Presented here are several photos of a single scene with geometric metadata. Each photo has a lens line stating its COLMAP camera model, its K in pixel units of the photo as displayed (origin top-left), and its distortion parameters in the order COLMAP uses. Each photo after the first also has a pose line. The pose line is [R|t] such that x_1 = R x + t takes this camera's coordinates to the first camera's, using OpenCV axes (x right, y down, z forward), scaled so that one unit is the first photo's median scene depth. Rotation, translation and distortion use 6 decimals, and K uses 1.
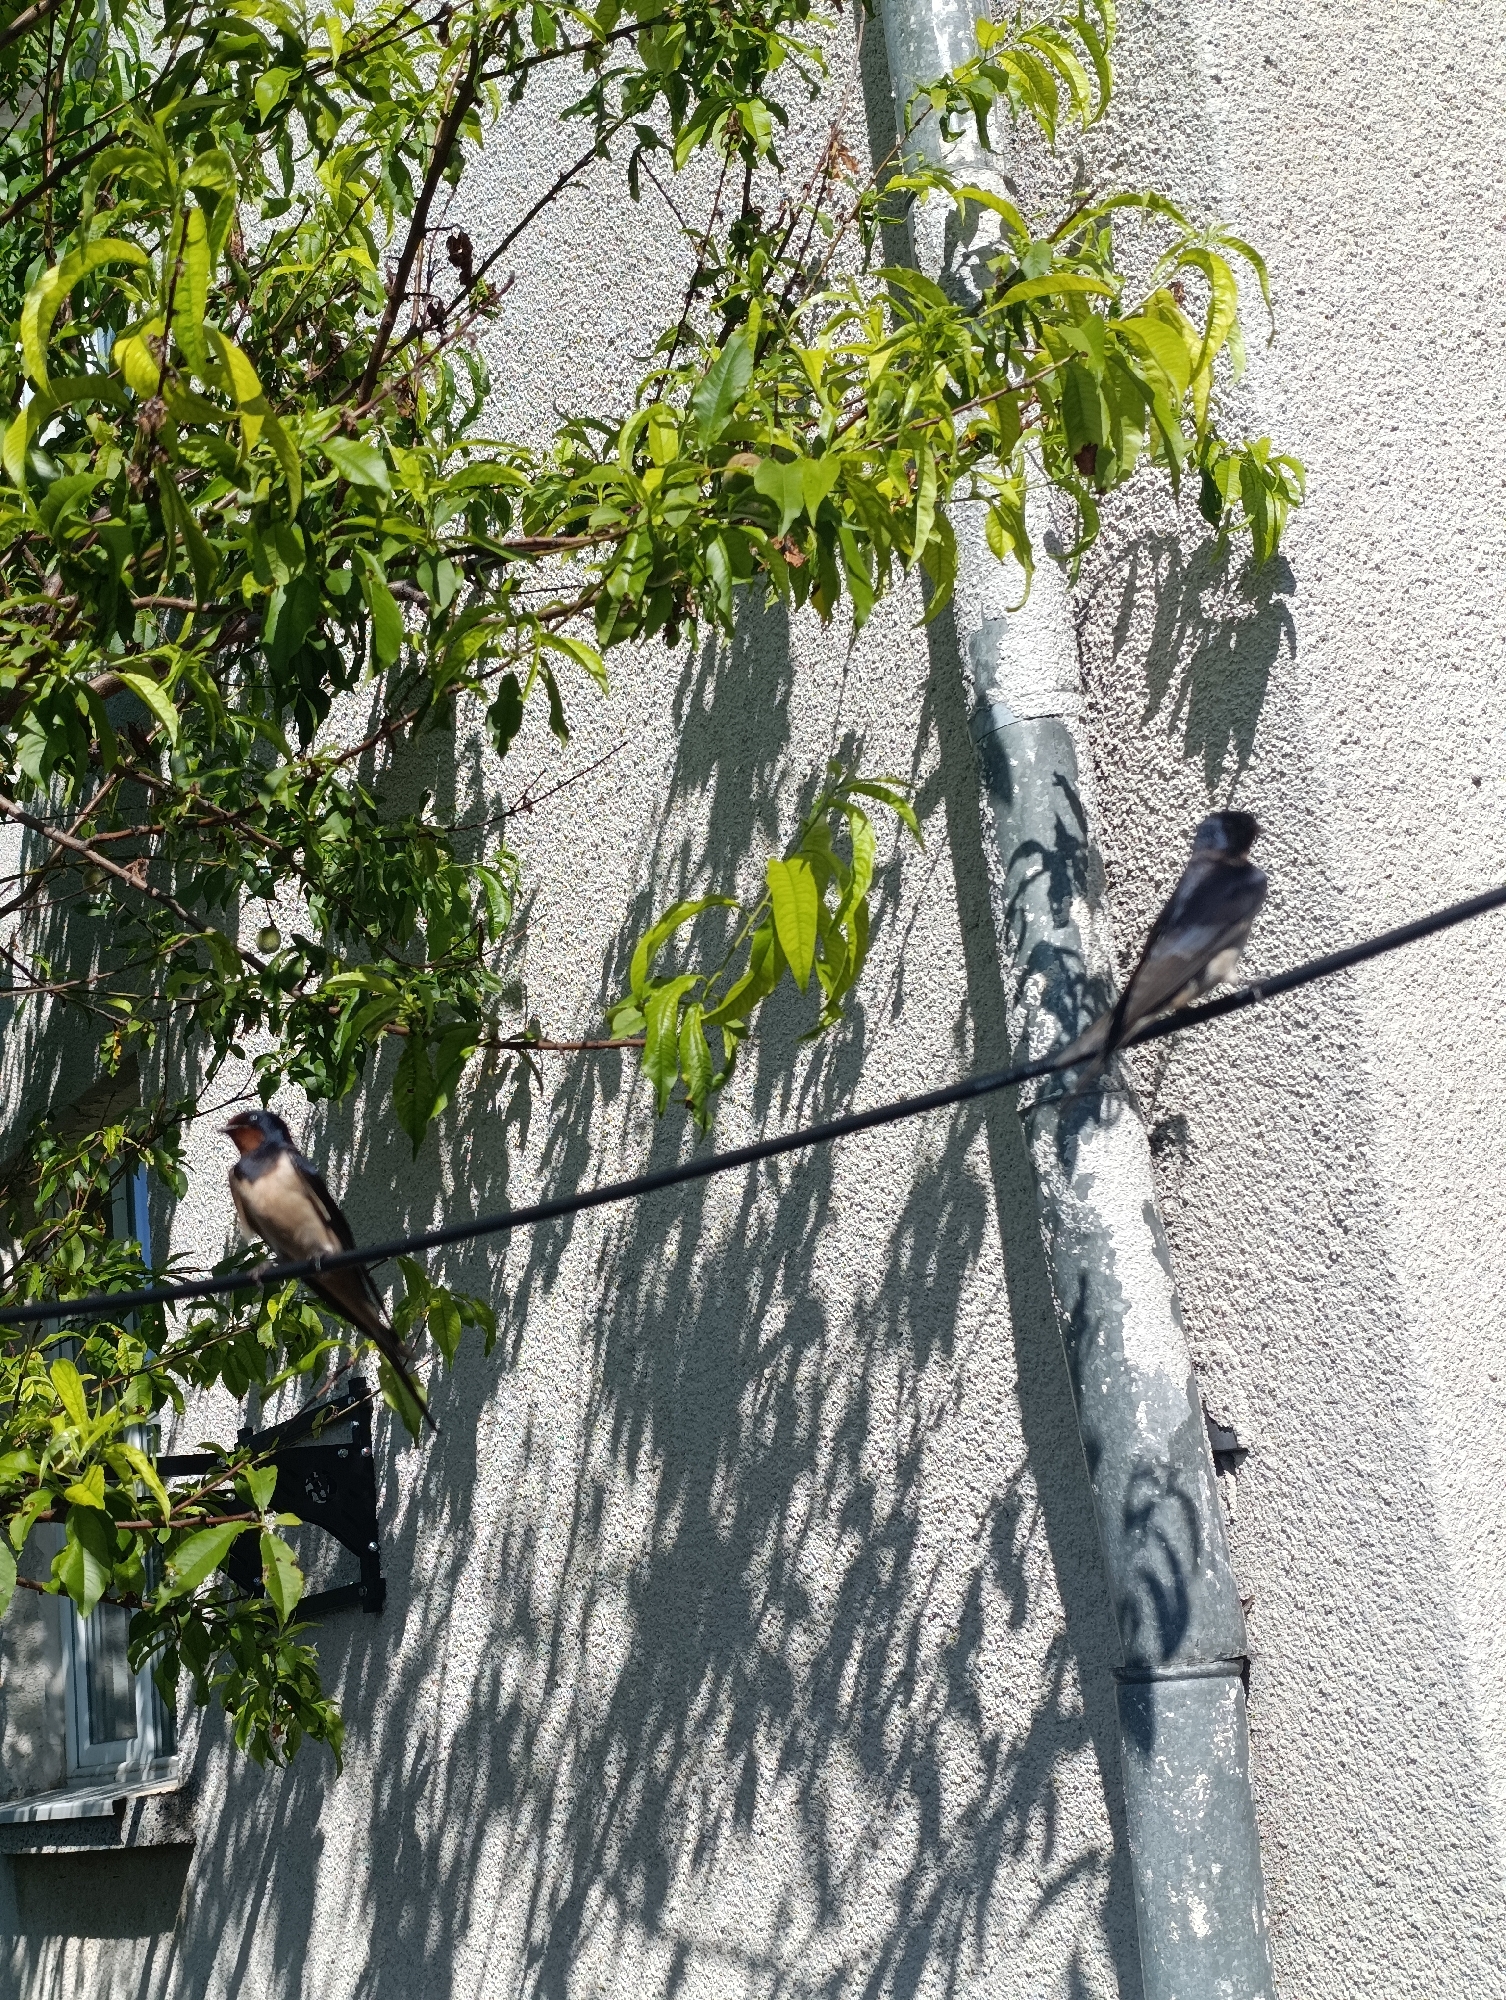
lens RADIAL K [[2705.8, 0, 751.9], [0, 2705.8, 998.8], [0, 0, 1]] dist [0.173180, -0.556057]
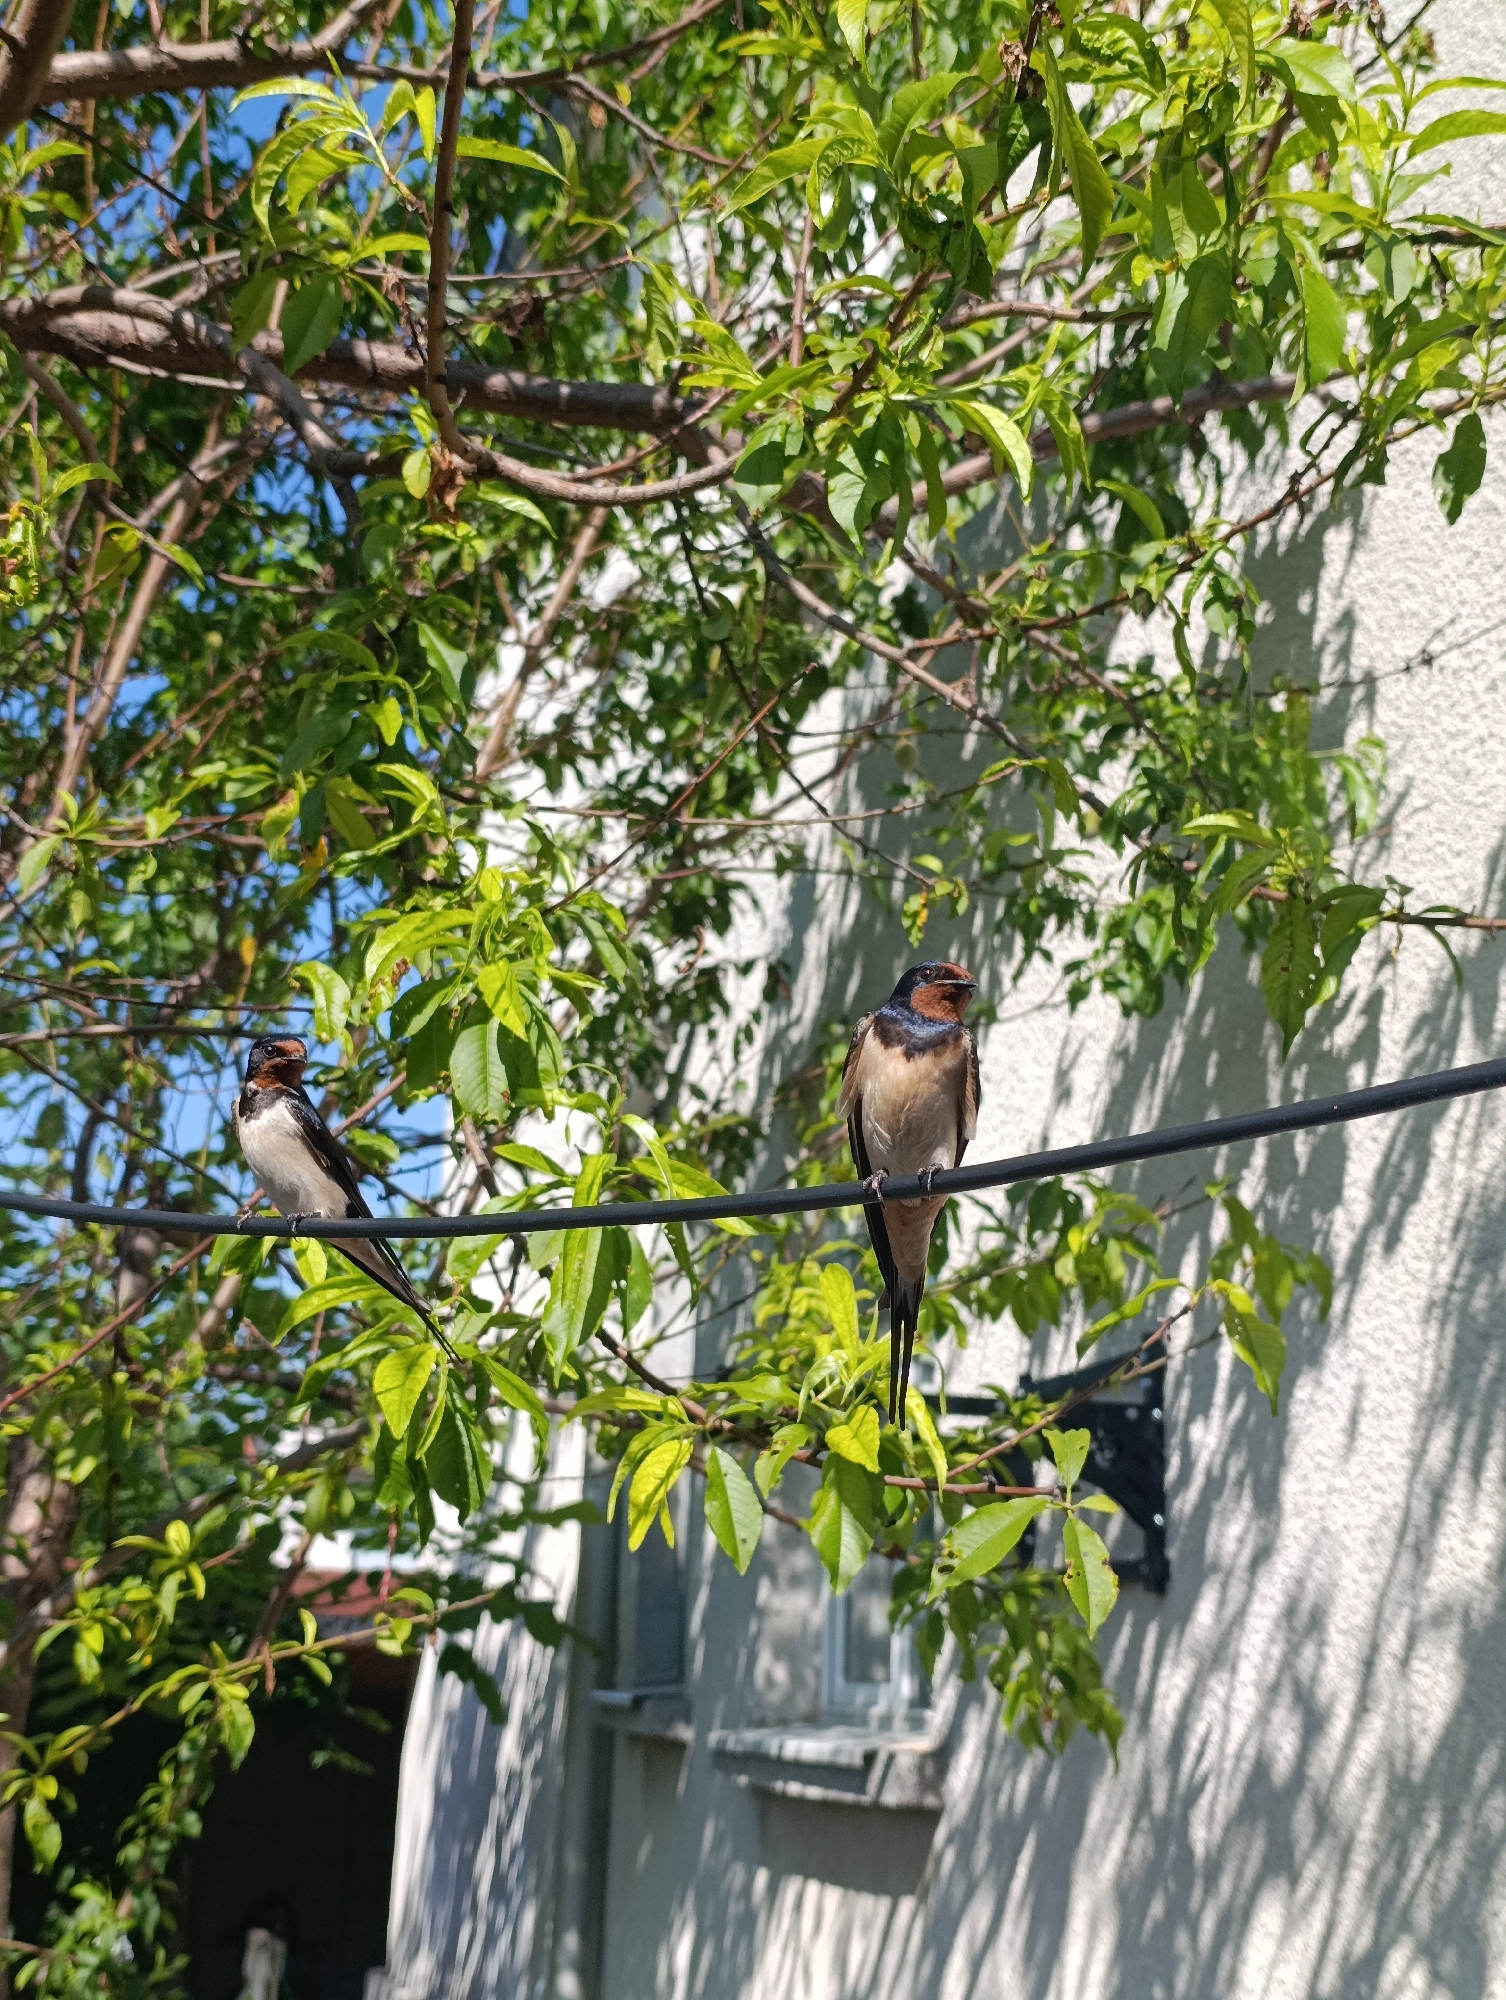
lens RADIAL K [[2705.8, 0, 751.9], [0, 2705.8, 998.8], [0, 0, 1]] dist [0.173180, -0.556057]
pose [[0.956335, 0.070629, -0.283609, -0.028590], [-0.065932, 0.997483, 0.026086, 0.017933], [0.284738, -0.006248, 0.958585, 0.120398]]
